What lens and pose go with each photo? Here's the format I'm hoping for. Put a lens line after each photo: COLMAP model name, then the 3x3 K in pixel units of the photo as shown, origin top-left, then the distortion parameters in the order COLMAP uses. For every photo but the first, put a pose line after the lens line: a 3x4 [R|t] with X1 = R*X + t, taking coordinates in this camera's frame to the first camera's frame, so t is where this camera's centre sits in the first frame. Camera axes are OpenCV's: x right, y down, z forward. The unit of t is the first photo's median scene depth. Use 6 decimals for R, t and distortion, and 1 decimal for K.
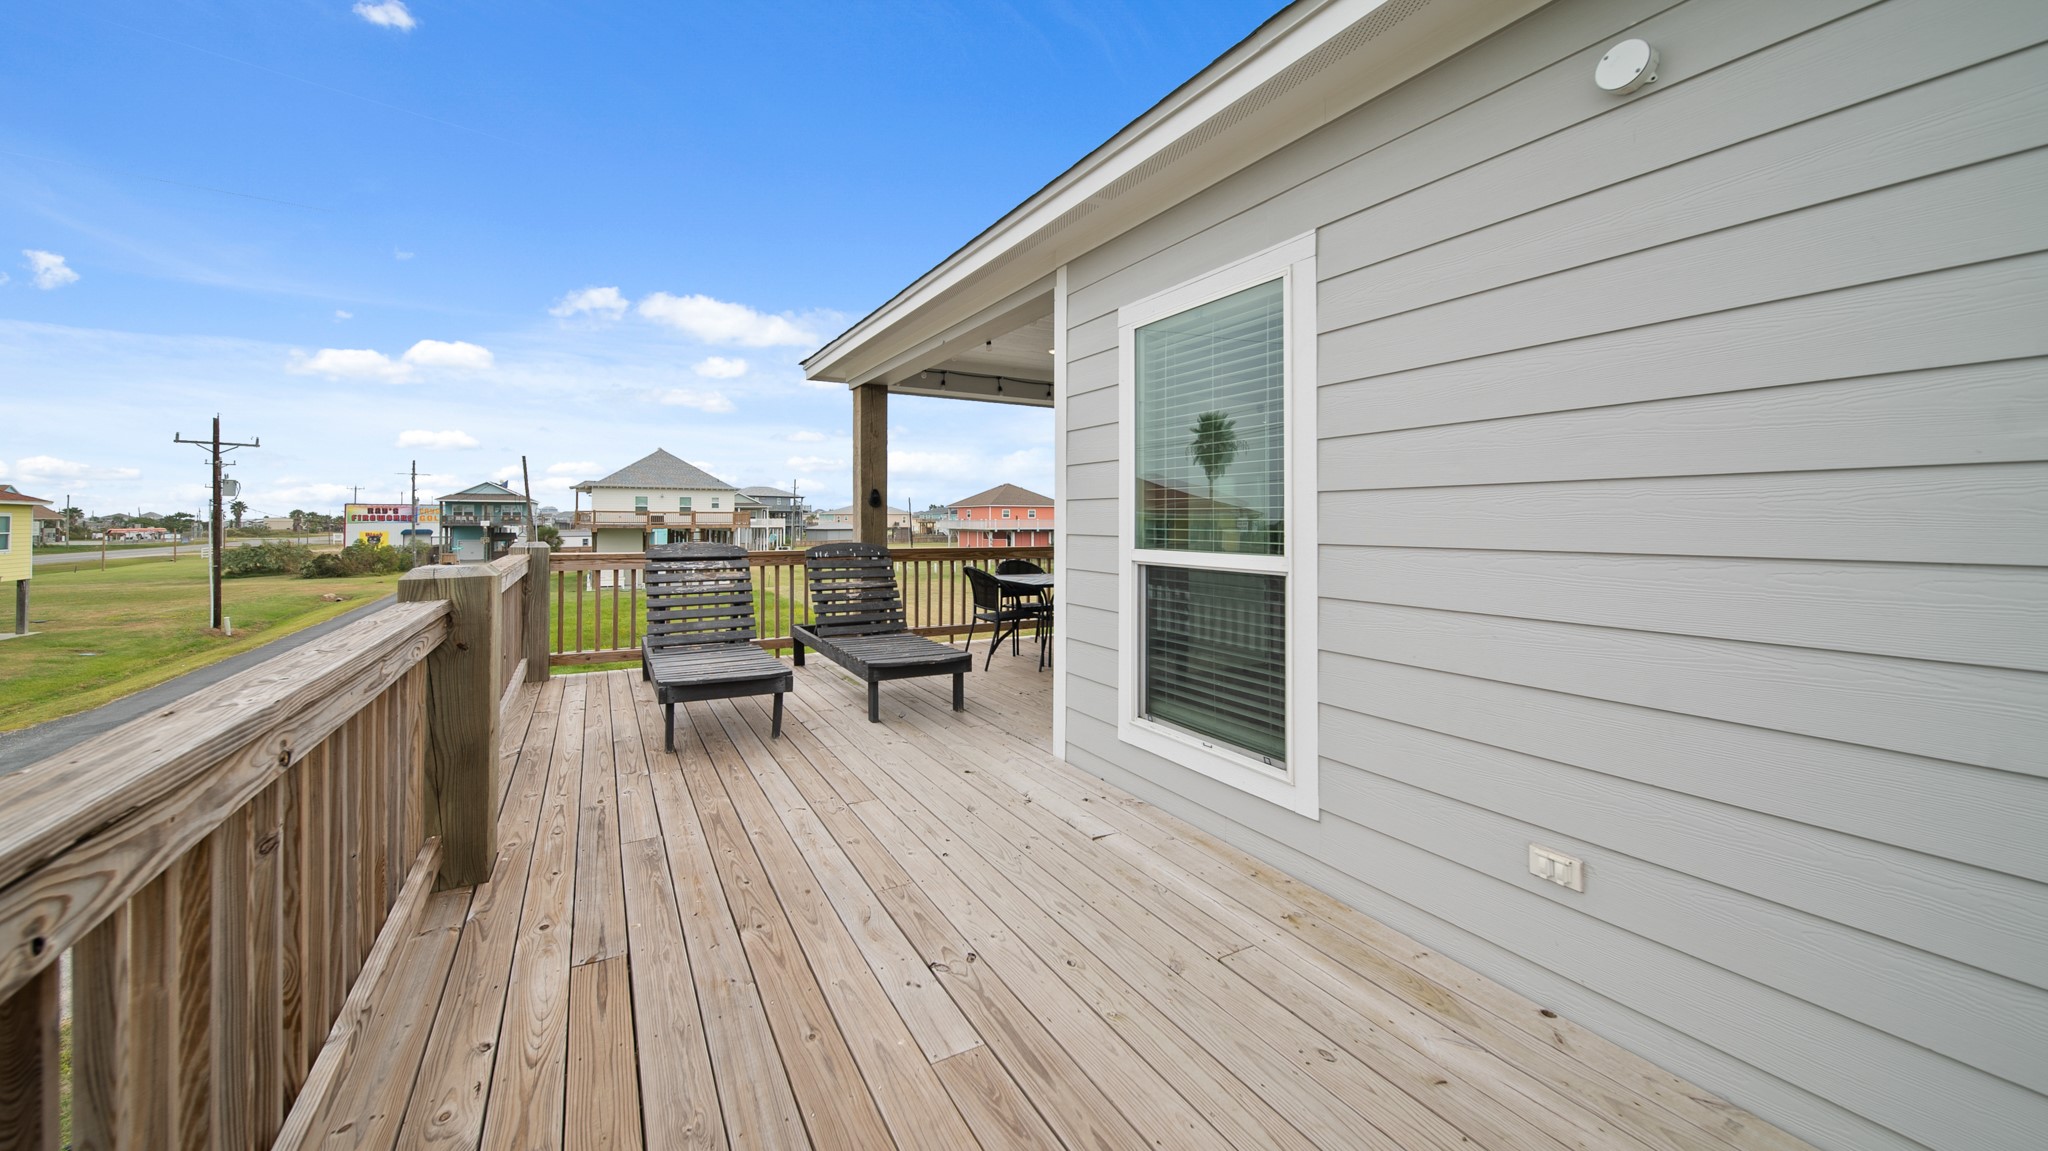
lens RADIAL K [[739.0, 0, 1018.6], [0, 739.0, 538.5], [0, 0, 1]] dist [0.011814, -0.000043]
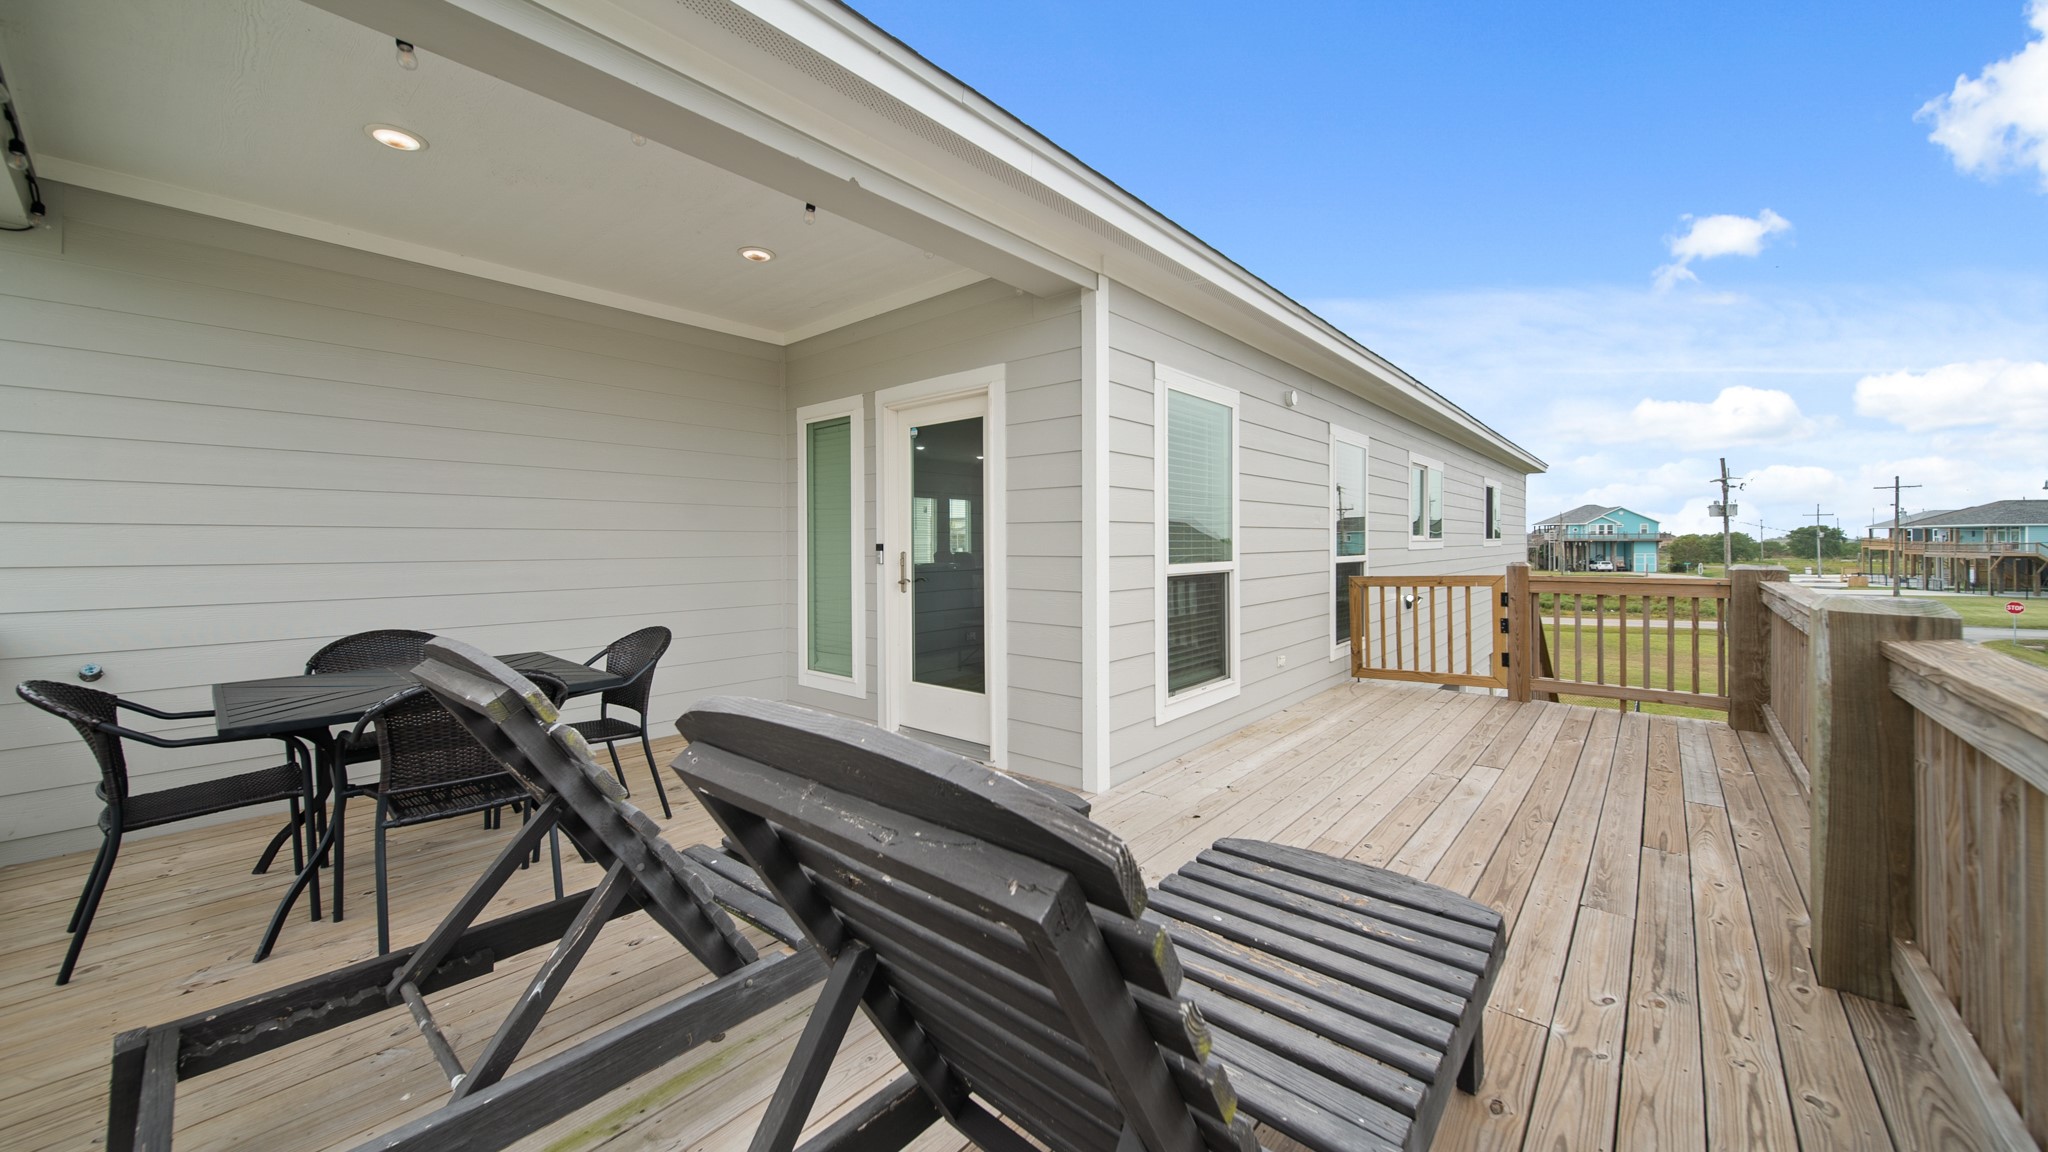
lens RADIAL K [[744.3, 0, 1009.8], [0, 744.3, 560.2], [0, 0, 1]] dist [0.015533, 0.000033]
pose [[-0.325303, -0.030224, 0.945127, -1.072708], [0.023475, 0.998923, 0.040024, -0.056529], [-0.945319, 0.035206, -0.324243, 1.880618]]
